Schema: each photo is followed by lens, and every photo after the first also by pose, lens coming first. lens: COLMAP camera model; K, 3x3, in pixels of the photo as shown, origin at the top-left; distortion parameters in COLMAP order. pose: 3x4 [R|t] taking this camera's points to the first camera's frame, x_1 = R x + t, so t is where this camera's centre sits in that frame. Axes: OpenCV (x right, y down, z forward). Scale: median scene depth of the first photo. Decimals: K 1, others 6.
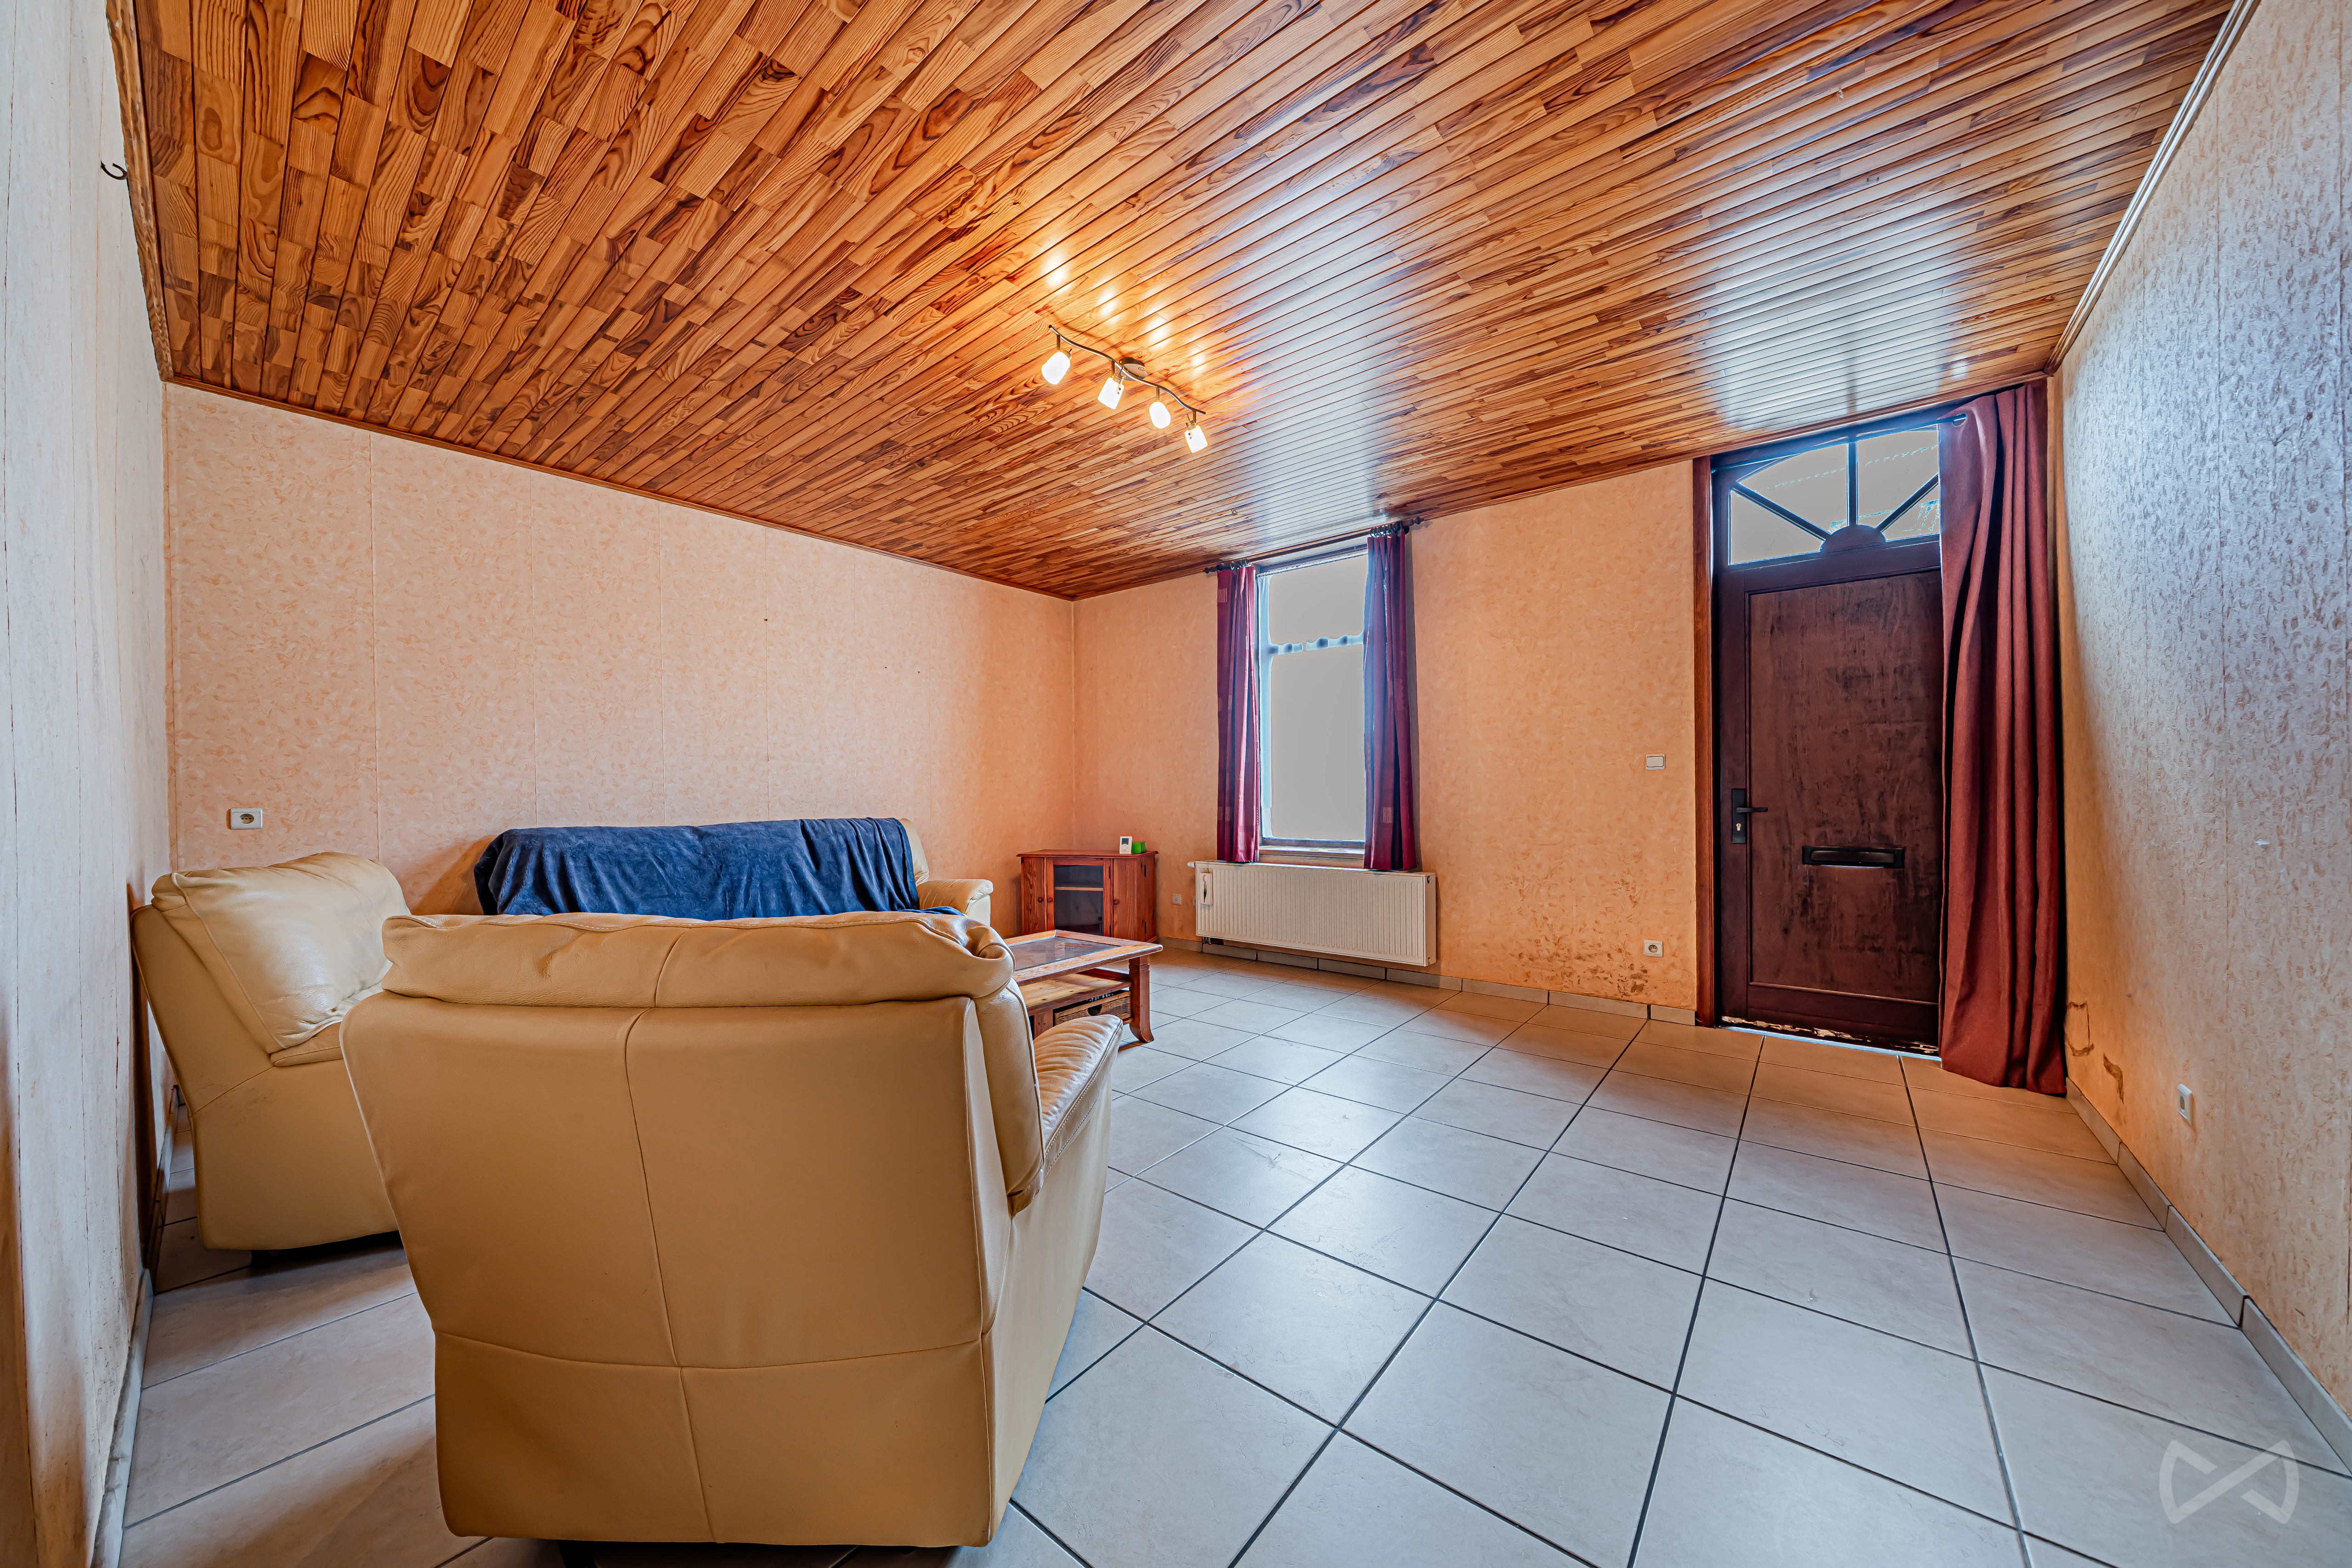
lens RADIAL K [[799.4, 0, 1191.7], [0, 799.4, 790.9], [0, 0, 1]] dist [-0.003523, 0.000091]
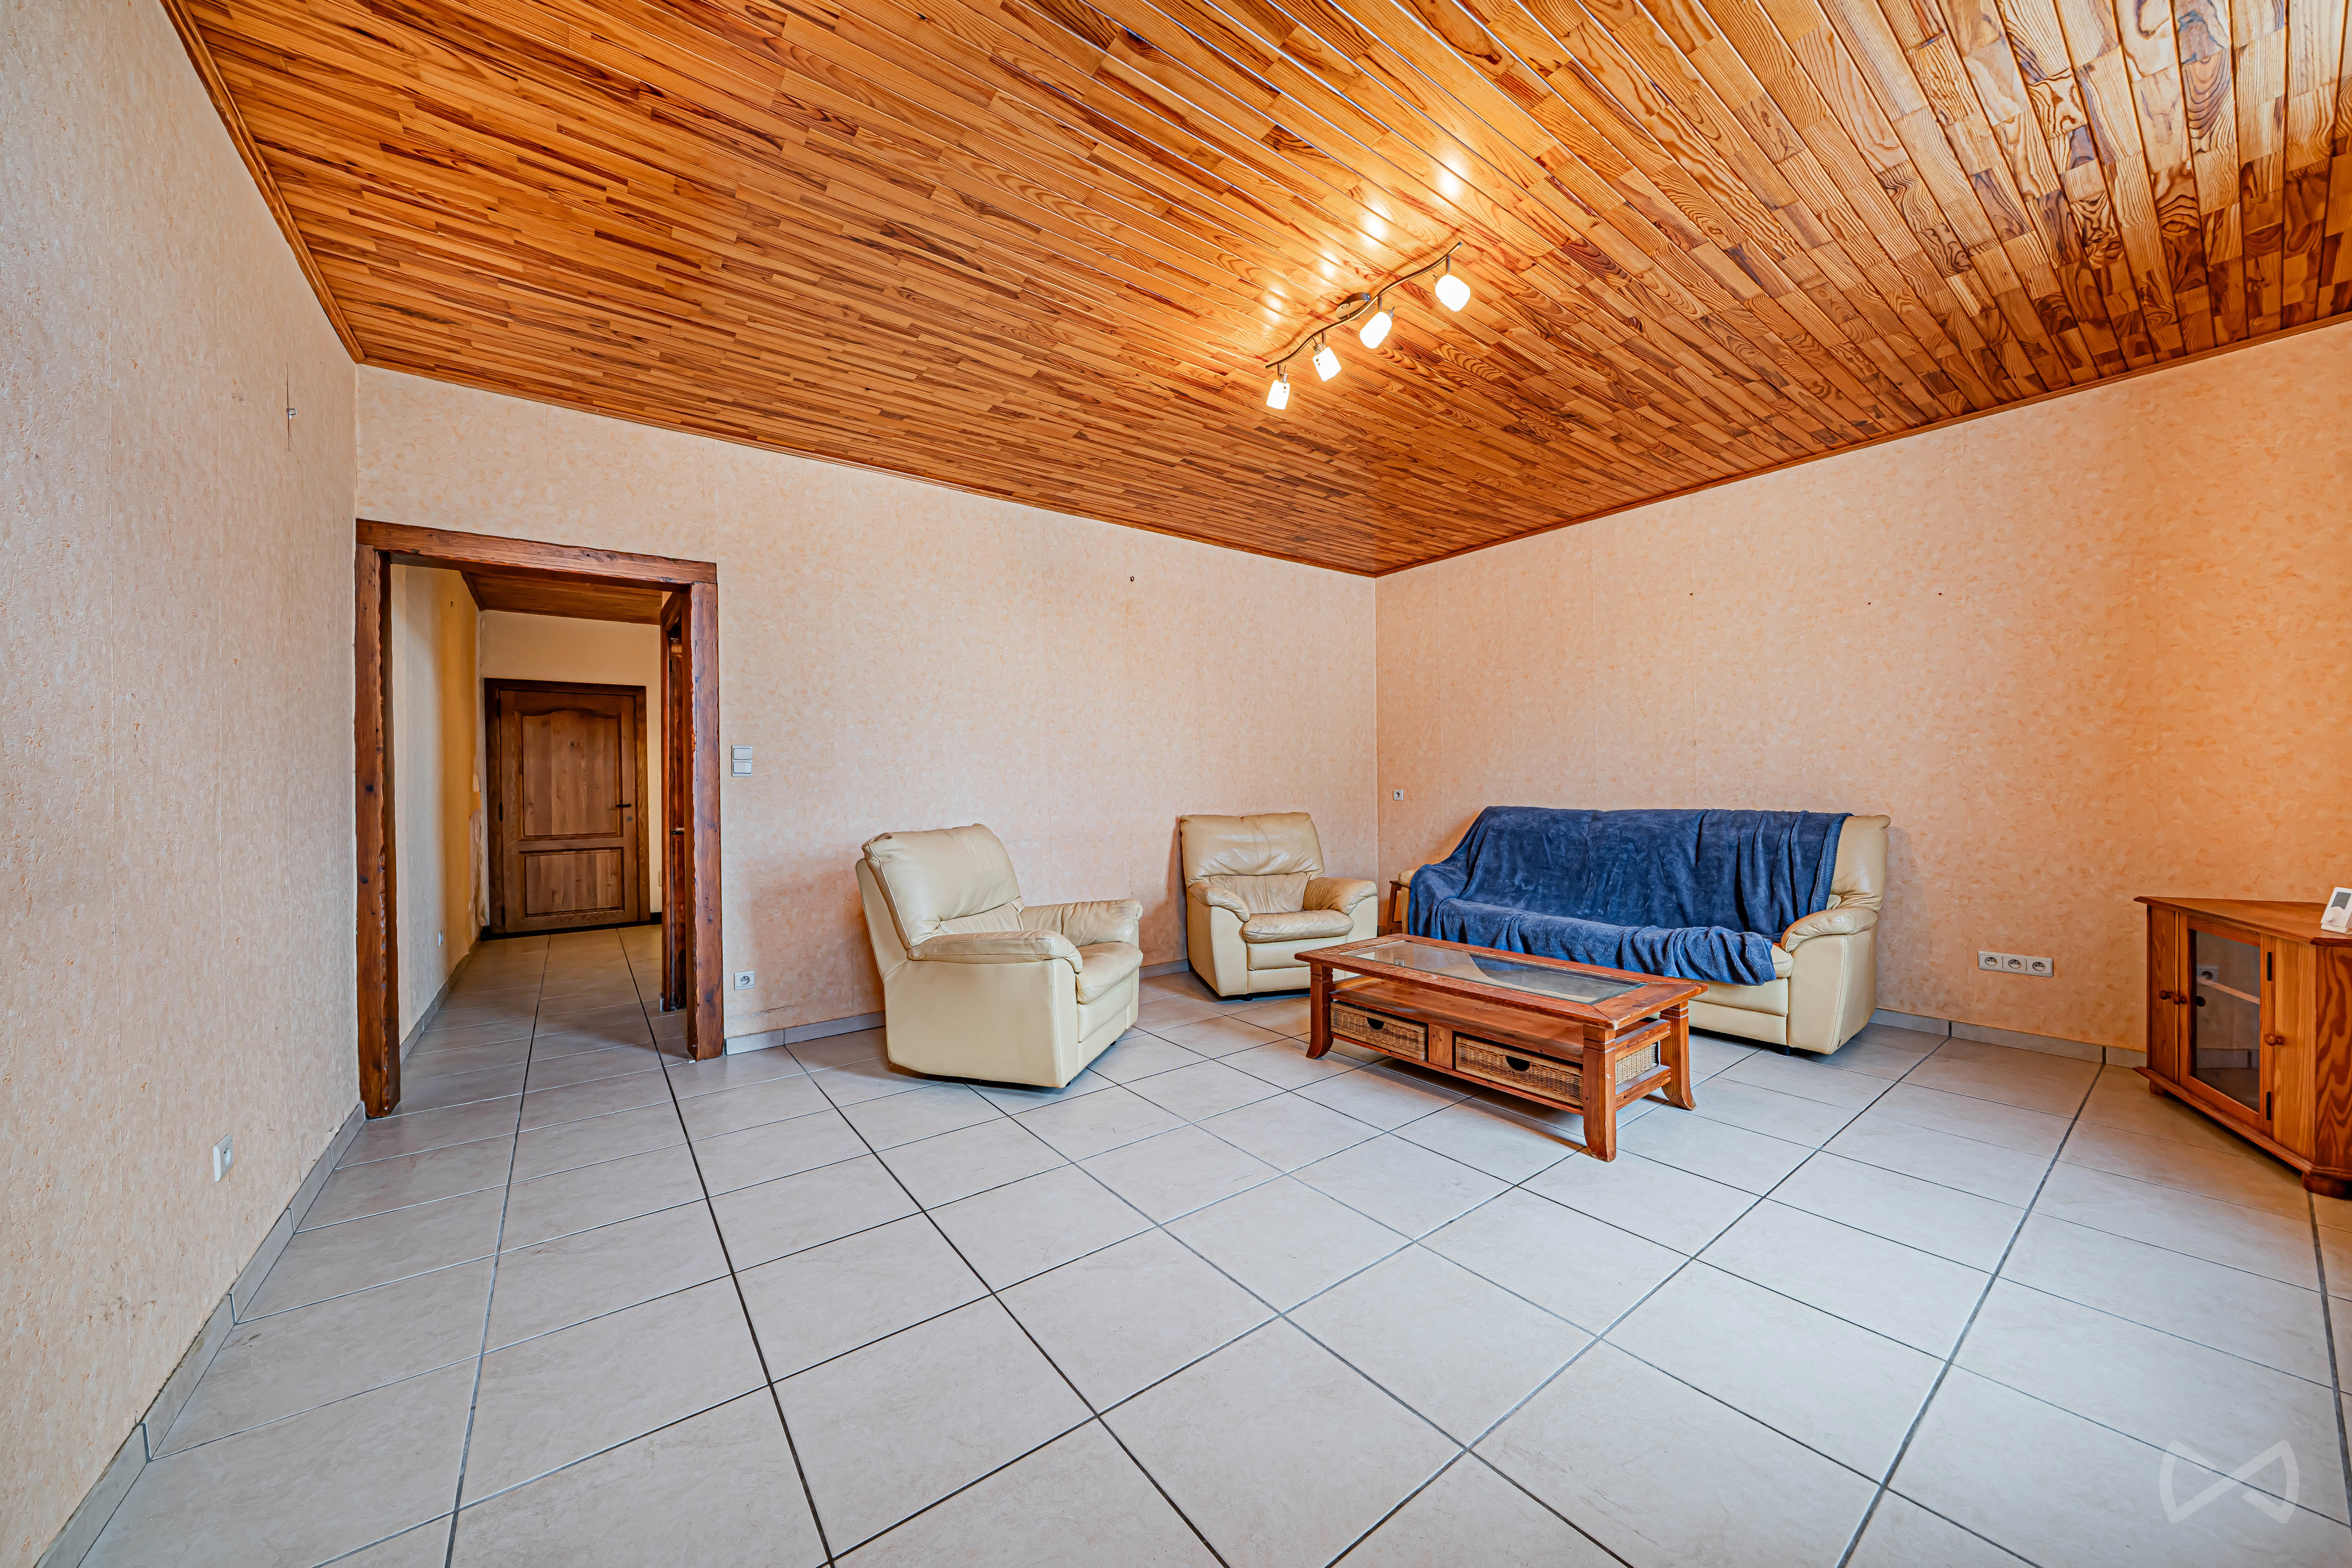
lens RADIAL K [[799.6, 0, 1170.2], [0, 799.6, 787.7], [0, 0, 1]] dist [-0.003523, 0.000091]
pose [[-0.250670, 0.012684, -0.967990, 0.586013], [0.013678, 0.999861, 0.009559, -0.005435], [0.967976, -0.010844, -0.250808, 0.711937]]
